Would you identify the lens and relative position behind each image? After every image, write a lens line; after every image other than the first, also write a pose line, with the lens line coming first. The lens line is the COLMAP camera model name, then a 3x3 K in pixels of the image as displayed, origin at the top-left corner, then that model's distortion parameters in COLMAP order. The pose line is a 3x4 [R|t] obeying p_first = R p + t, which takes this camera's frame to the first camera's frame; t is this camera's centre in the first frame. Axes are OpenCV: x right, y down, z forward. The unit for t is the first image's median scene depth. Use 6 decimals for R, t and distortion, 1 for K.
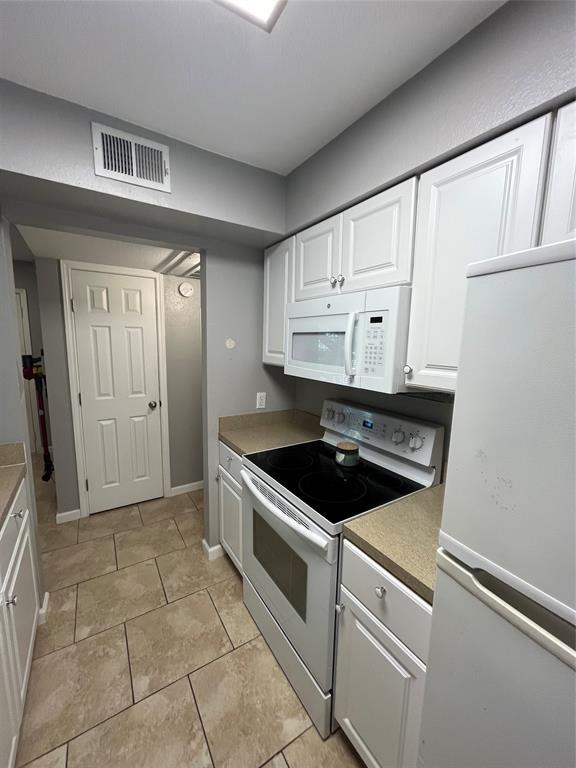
lens RADIAL K [[307.5, 0, 290.1], [0, 307.5, 384.5], [0, 0, 1]] dist [0.000240, 0.000066]
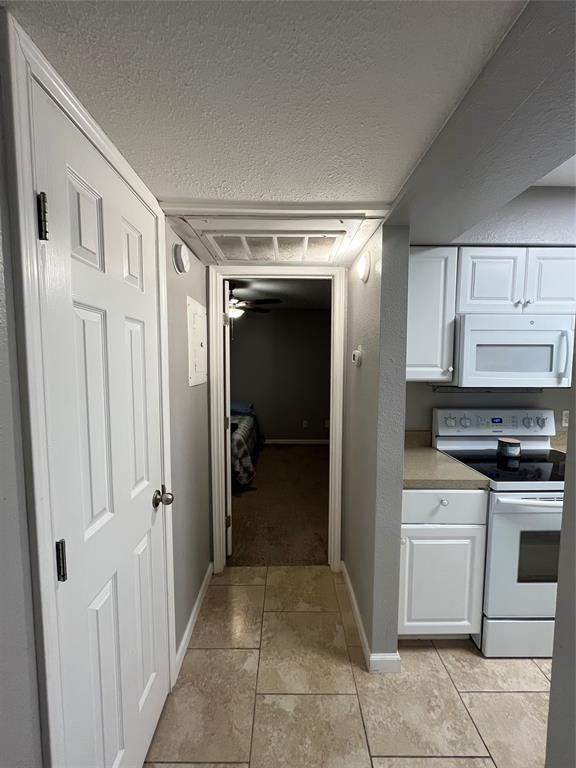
lens RADIAL K [[307.5, 0, 287.3], [0, 307.5, 382.8], [0, 0, 1]] dist [0.000240, 0.000066]
pose [[0.536147, -0.076264, 0.840673, -0.962400], [0.125798, 0.992008, 0.009765, -0.107127], [-0.834699, 0.100519, 0.541456, 0.806370]]
